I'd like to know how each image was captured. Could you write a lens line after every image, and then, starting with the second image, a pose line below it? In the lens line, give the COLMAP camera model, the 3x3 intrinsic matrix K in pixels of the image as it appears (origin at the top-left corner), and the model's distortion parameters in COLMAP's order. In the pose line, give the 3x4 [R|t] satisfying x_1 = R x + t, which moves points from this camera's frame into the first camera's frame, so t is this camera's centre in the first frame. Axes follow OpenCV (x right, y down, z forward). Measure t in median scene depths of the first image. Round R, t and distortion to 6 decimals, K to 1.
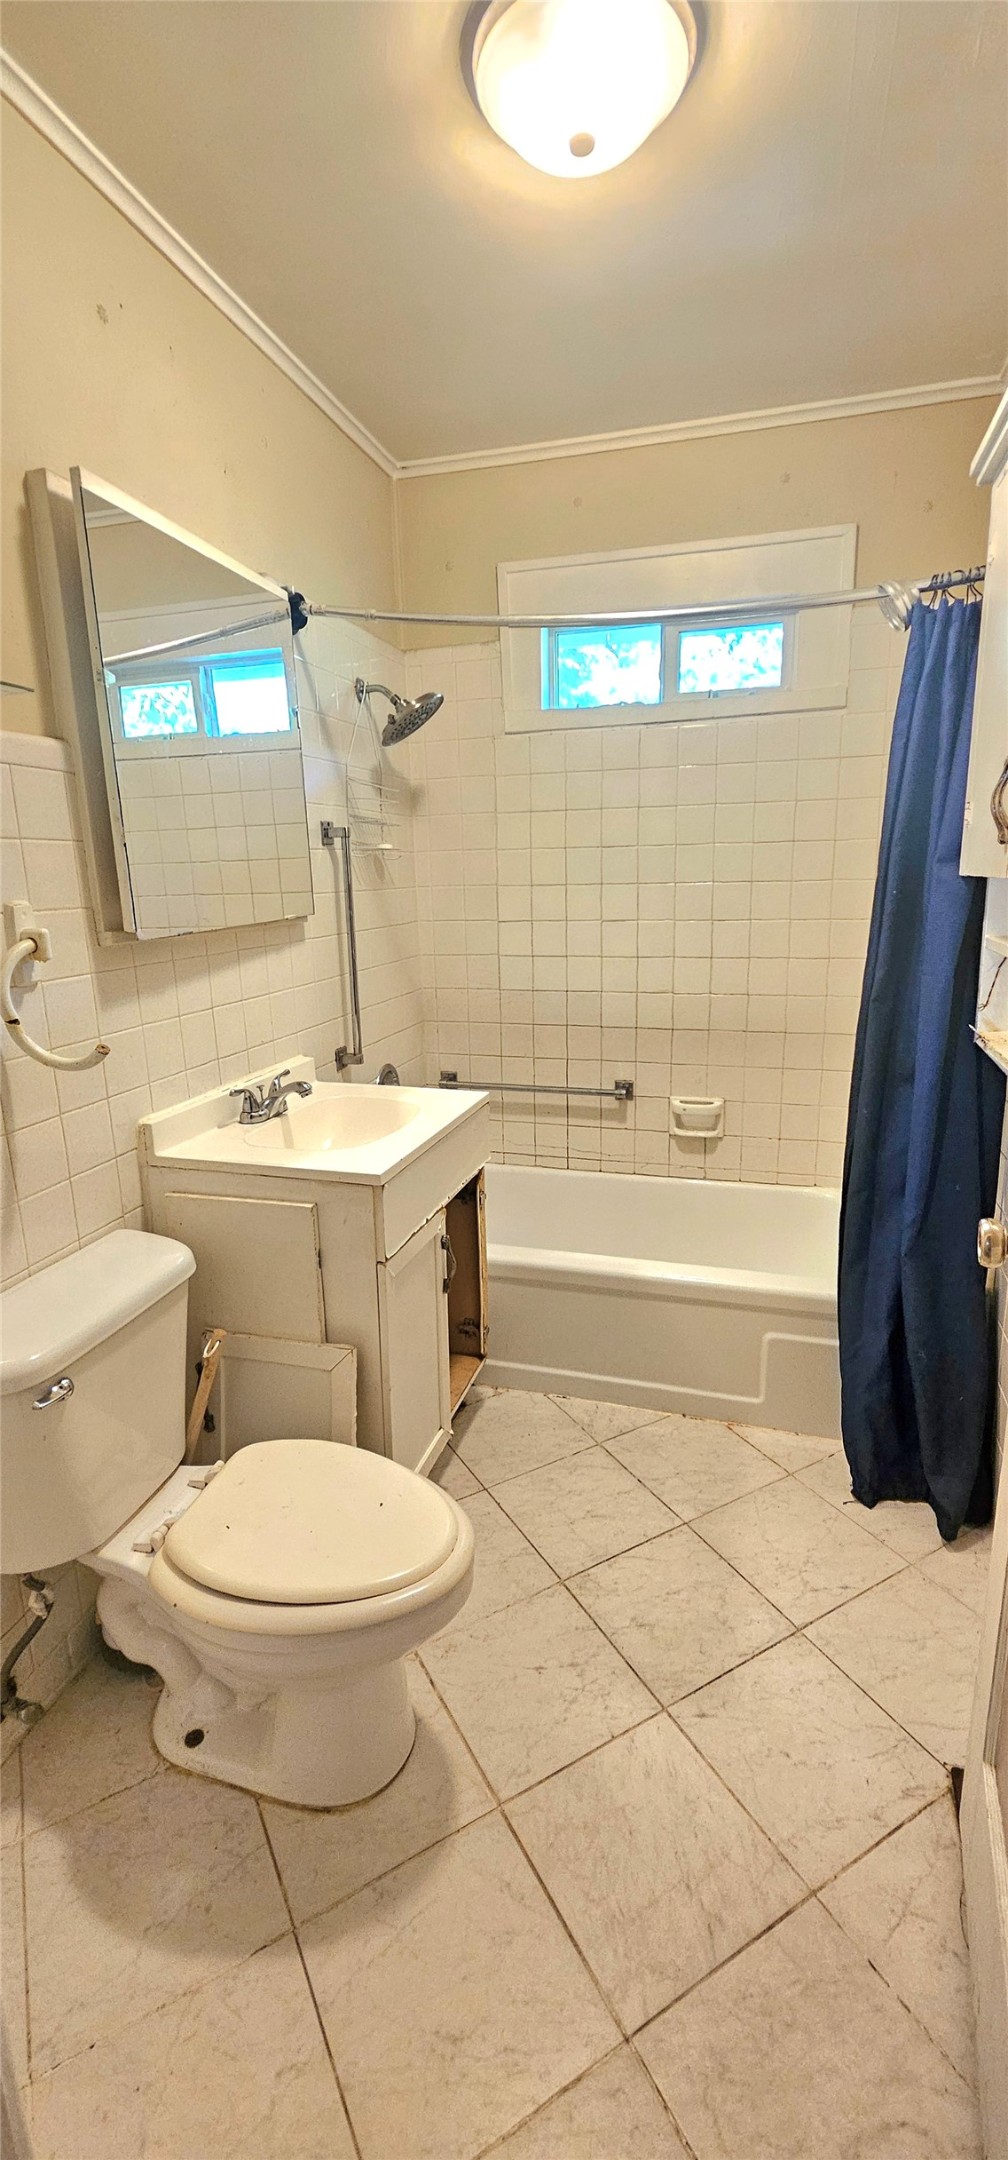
lens RADIAL K [[886.0, 0, 508.5], [0, 886.0, 1073.8], [0, 0, 1]] dist [-0.001785, 0.002538]
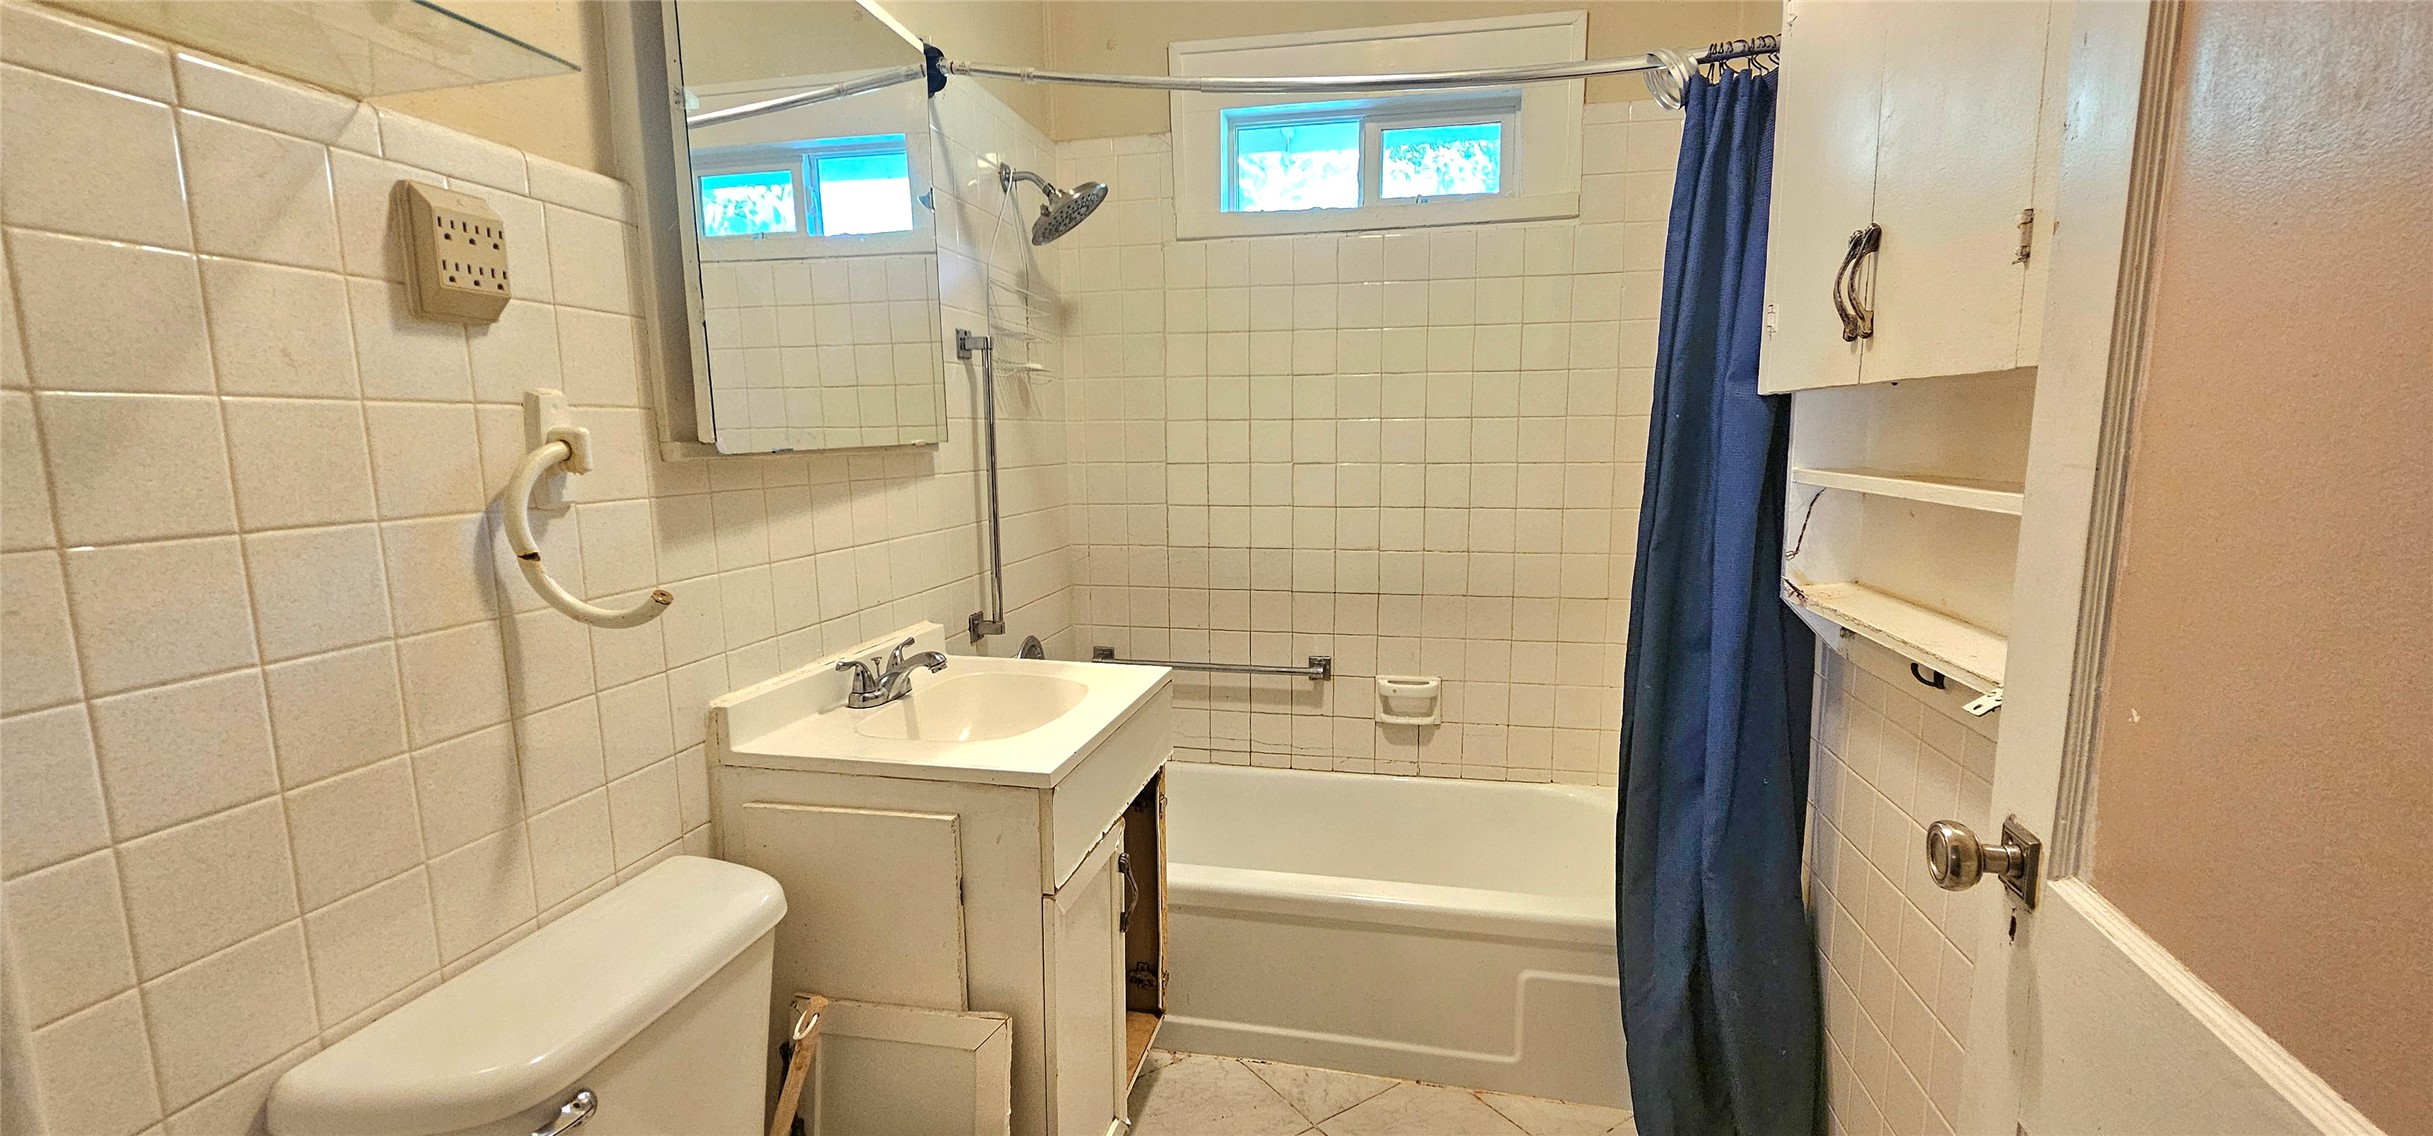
lens RADIAL K [[998.0, 0, 1218.1], [0, 998.0, 582.0], [0, 0, 1]] dist [-0.001785, 0.002538]
pose [[0.996800, 0.001638, 0.079918, -0.056300], [0.004669, 0.996890, -0.078669, 0.017146], [-0.079798, 0.078790, 0.993692, 0.121857]]
